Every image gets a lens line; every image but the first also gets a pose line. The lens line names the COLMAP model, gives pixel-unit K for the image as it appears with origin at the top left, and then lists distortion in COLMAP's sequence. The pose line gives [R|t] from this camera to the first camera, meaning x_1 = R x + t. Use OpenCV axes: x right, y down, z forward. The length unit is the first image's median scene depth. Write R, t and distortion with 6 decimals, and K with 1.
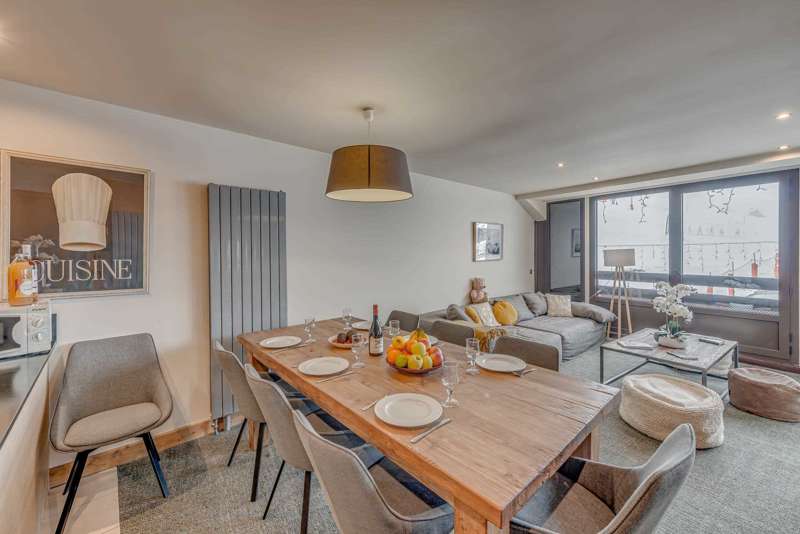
lens RADIAL K [[311.7, 0, 398.3], [0, 311.7, 256.7], [0, 0, 1]] dist [0.001643, 0.000359]
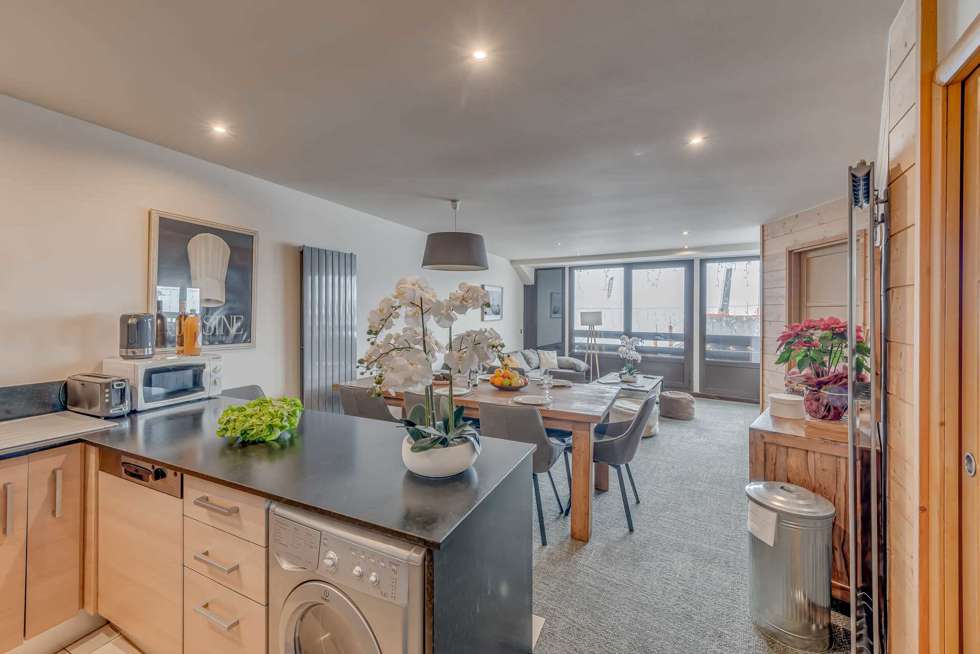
lens RADIAL K [[381.9, 0, 487.9], [0, 381.9, 314.4], [0, 0, 1]] dist [0.001643, 0.000359]
pose [[0.919403, 0.010768, 0.393170, -0.273013], [-0.007270, 0.999920, -0.010385, 0.005657], [-0.393251, 0.006690, 0.919407, -0.233668]]
